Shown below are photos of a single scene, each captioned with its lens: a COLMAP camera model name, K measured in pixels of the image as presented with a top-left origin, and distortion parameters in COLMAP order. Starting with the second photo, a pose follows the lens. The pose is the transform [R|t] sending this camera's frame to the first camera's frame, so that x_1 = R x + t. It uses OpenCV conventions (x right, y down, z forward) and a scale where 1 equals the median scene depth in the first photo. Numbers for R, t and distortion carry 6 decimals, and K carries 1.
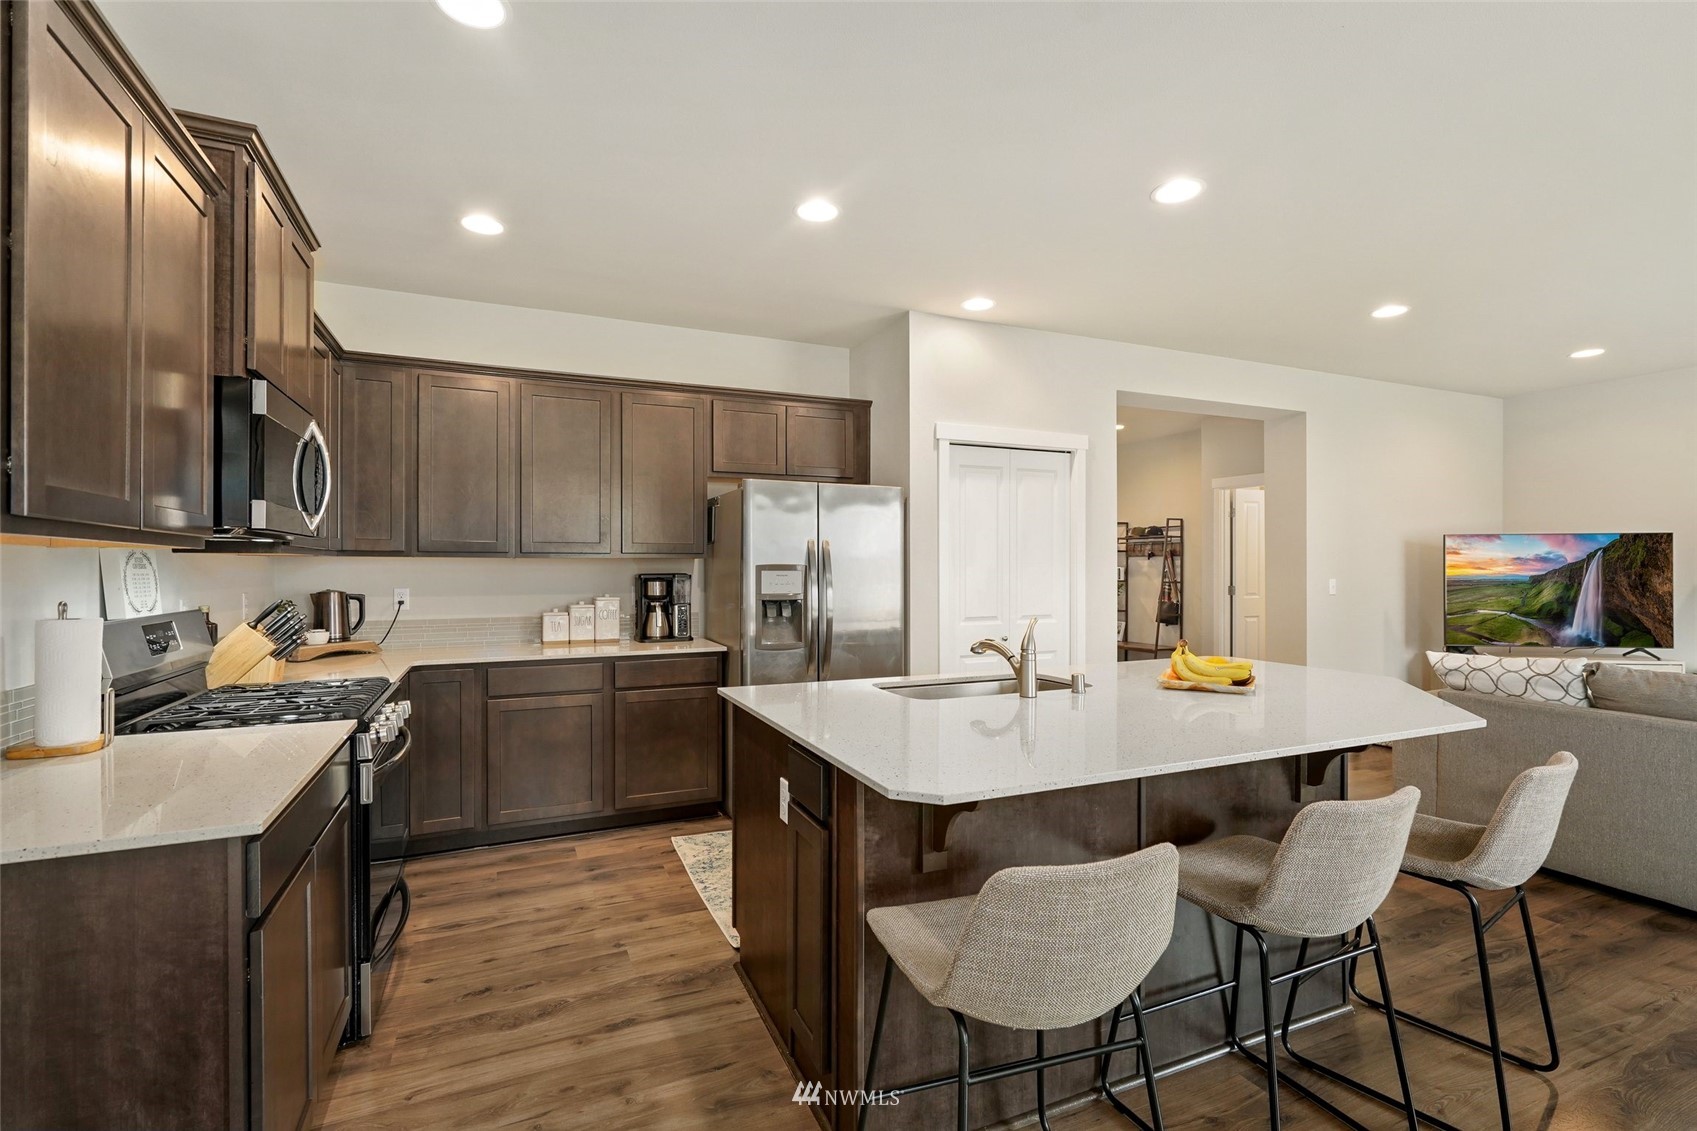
lens RADIAL K [[779.3, 0, 848.5], [0, 779.3, 565.5], [0, 0, 1]] dist [0.014833, 0.000075]
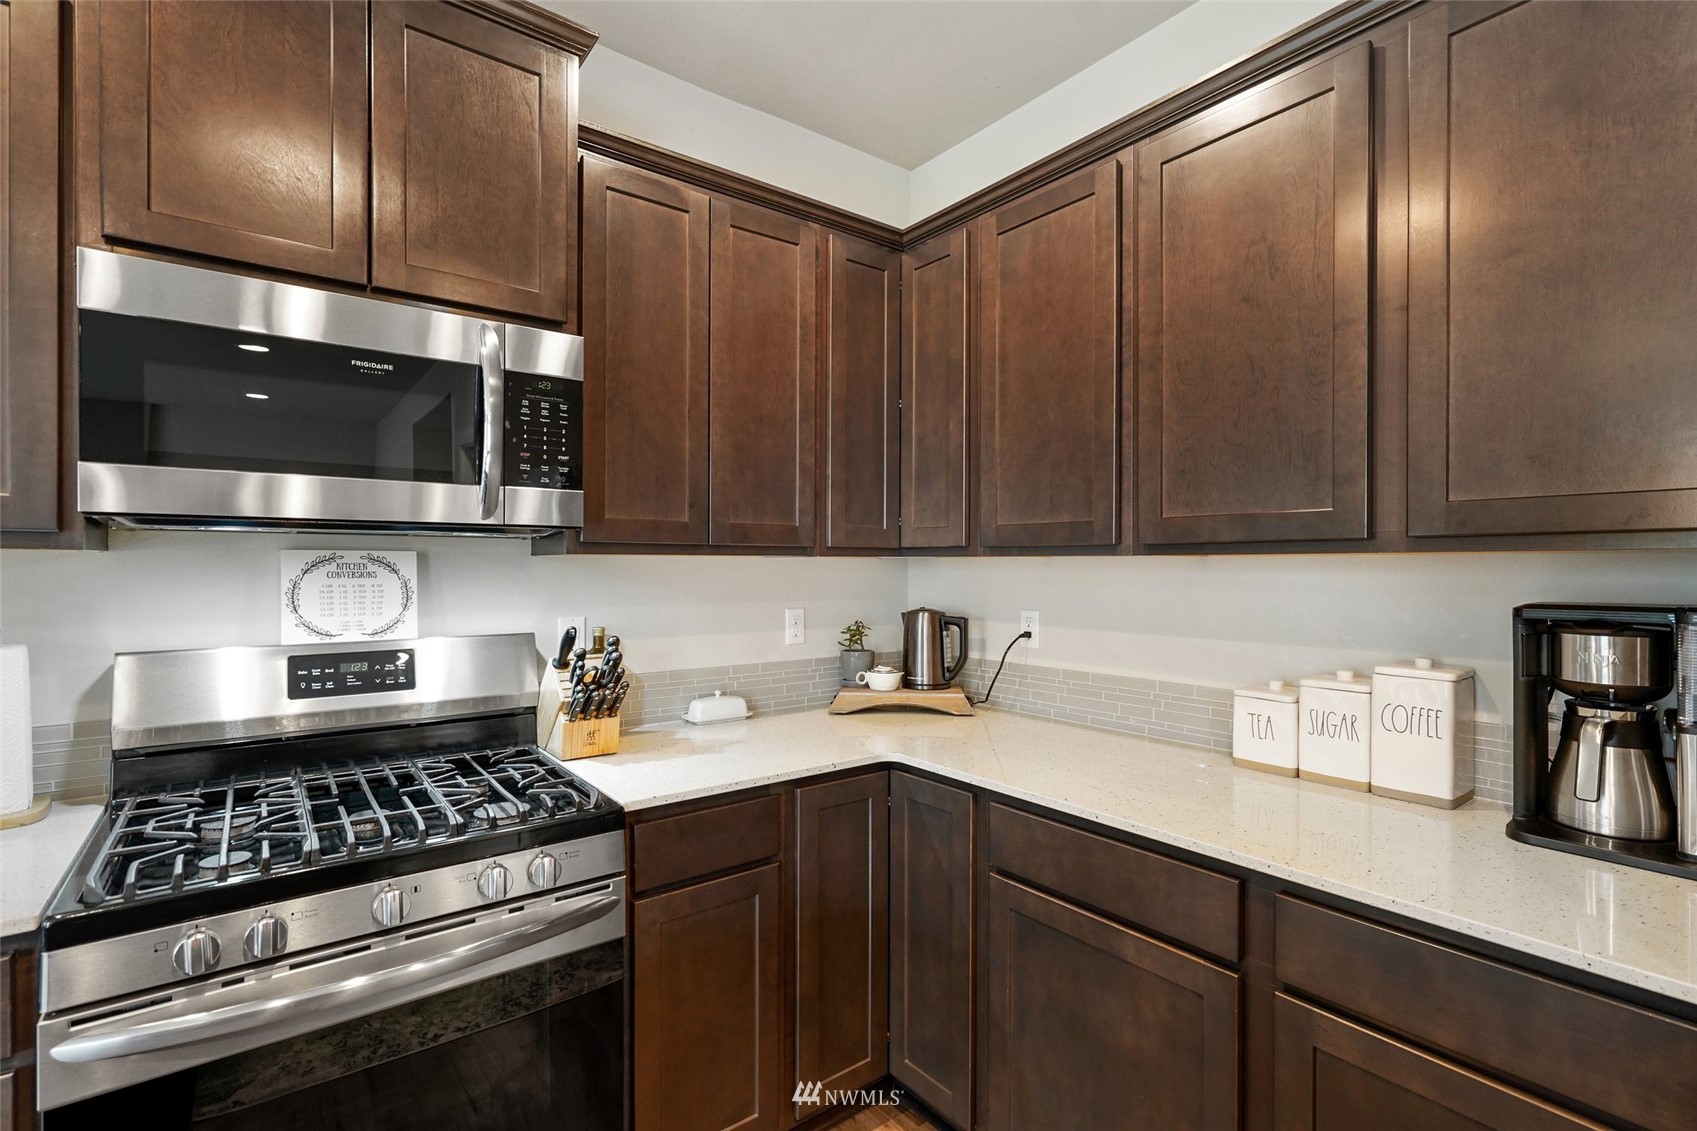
lens RADIAL K [[779.3, 0, 848.5], [0, 779.3, 565.5], [0, 0, 1]] dist [0.014833, 0.000075]
pose [[0.226149, -0.002837, -0.974089, -0.033959], [-0.004885, 0.999980, -0.004047, -0.001269], [0.974080, 0.005674, 0.226131, 0.698962]]
